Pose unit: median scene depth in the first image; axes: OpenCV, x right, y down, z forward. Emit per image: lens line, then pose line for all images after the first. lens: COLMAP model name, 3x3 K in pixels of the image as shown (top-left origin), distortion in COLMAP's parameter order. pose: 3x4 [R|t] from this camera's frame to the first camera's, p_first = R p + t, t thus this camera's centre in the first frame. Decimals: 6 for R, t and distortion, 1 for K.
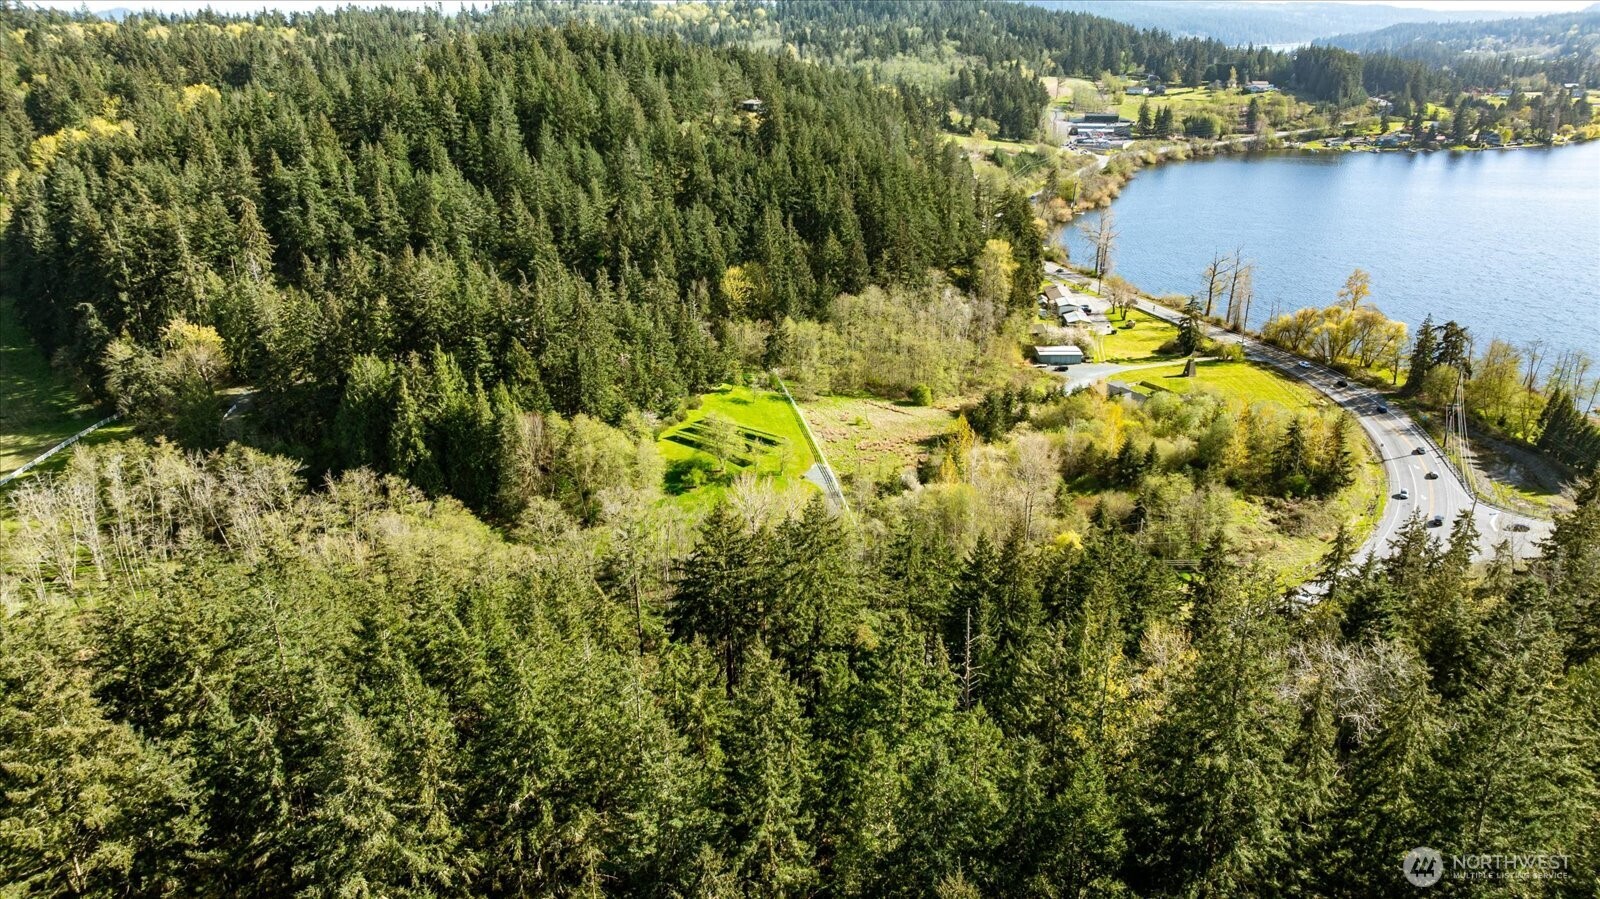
lens RADIAL K [[1119.6, 0, 814.1], [0, 1119.6, 463.2], [0, 0, 1]] dist [-0.032893, 0.038178]
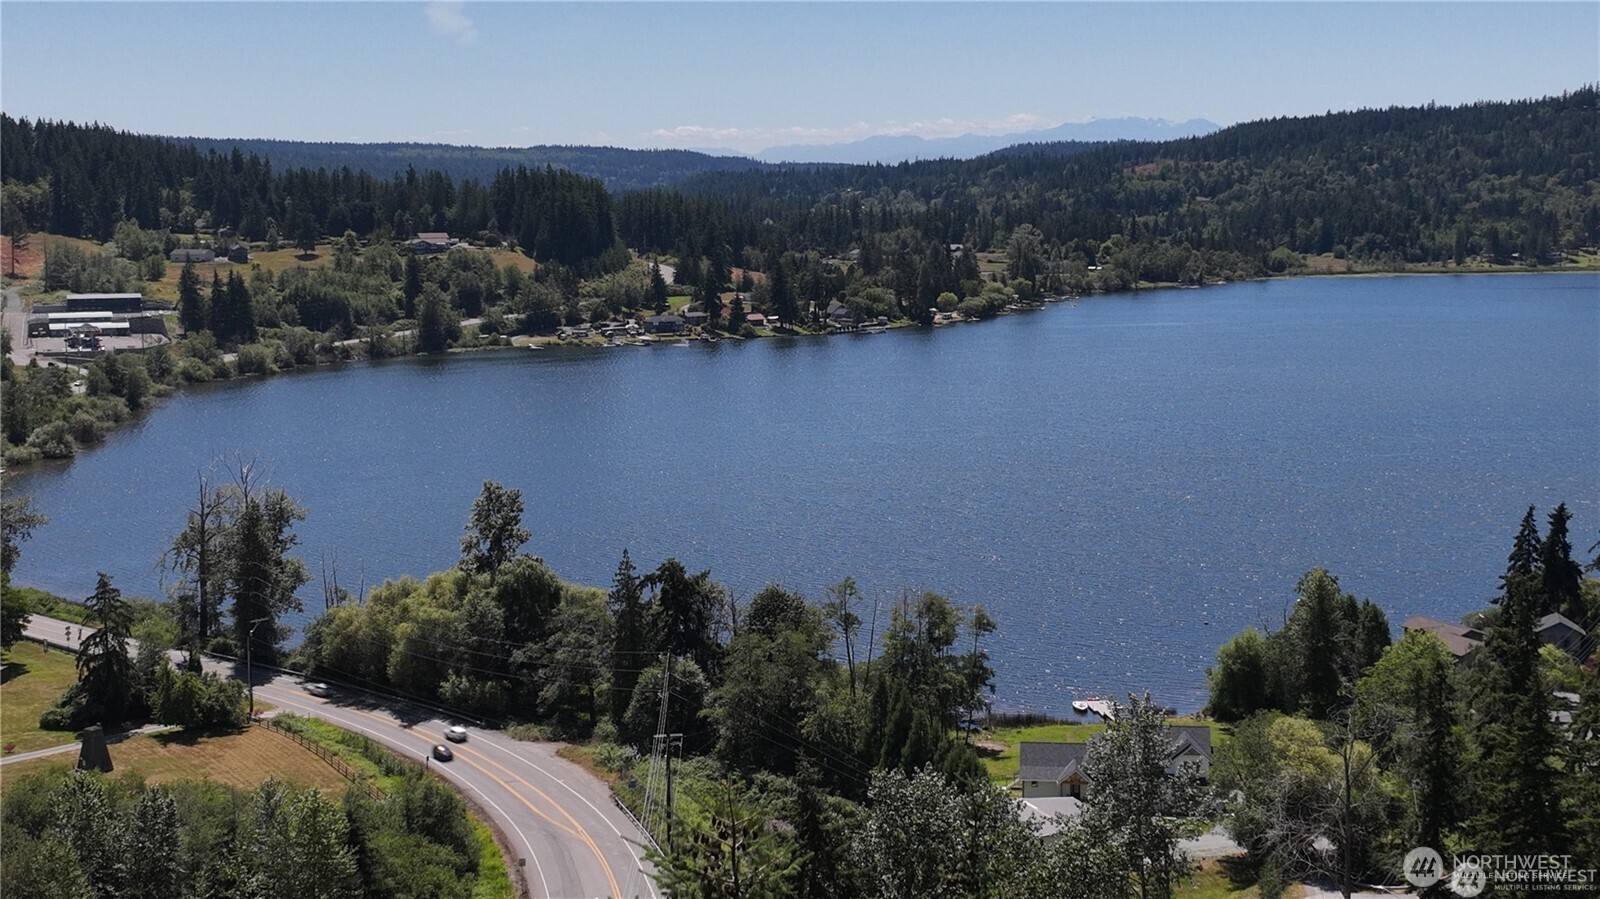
lens RADIAL K [[2231.1, 0, 808.0], [0, 2231.1, 448.9], [0, 0, 1]] dist [0.003500, 0.000000]
pose [[0.881994, -0.060364, 0.467380, 0.074639], [0.180446, 0.959438, -0.216606, 0.009777], [-0.435347, 0.275382, 0.857110, 0.075460]]
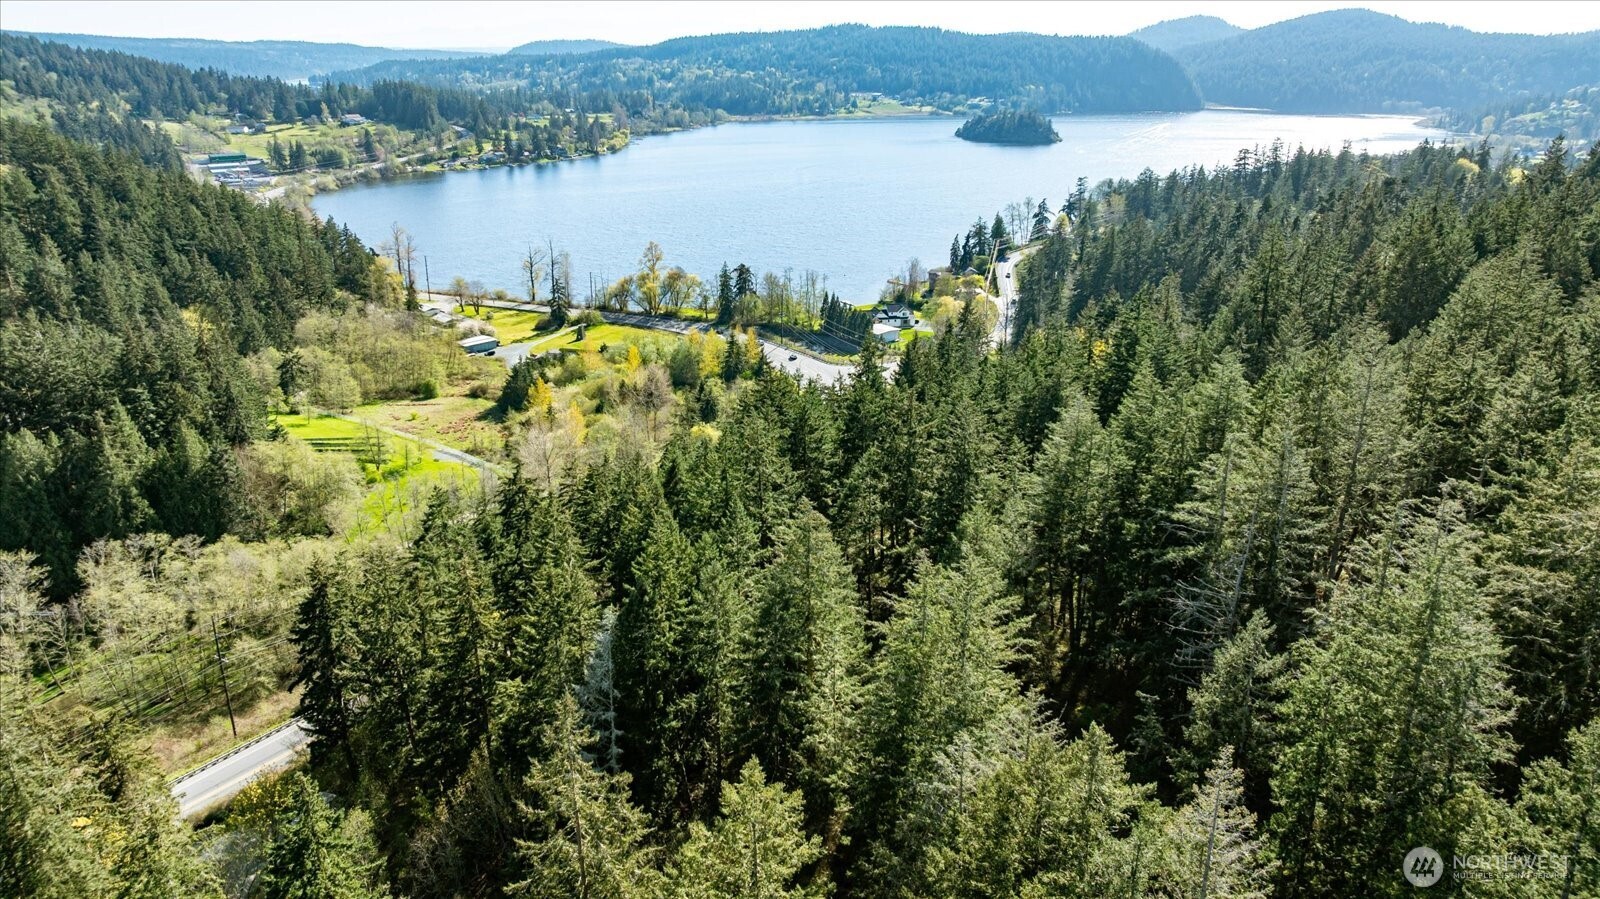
lens RADIAL K [[1119.6, 0, 794.1], [0, 1119.6, 448.3], [0, 0, 1]] dist [-0.032893, 0.038178]
pose [[0.680629, -0.244588, 0.690595, -0.148168], [0.272926, 0.959425, 0.070812, 0.005589], [-0.679894, 0.140284, 0.719767, -0.016448]]
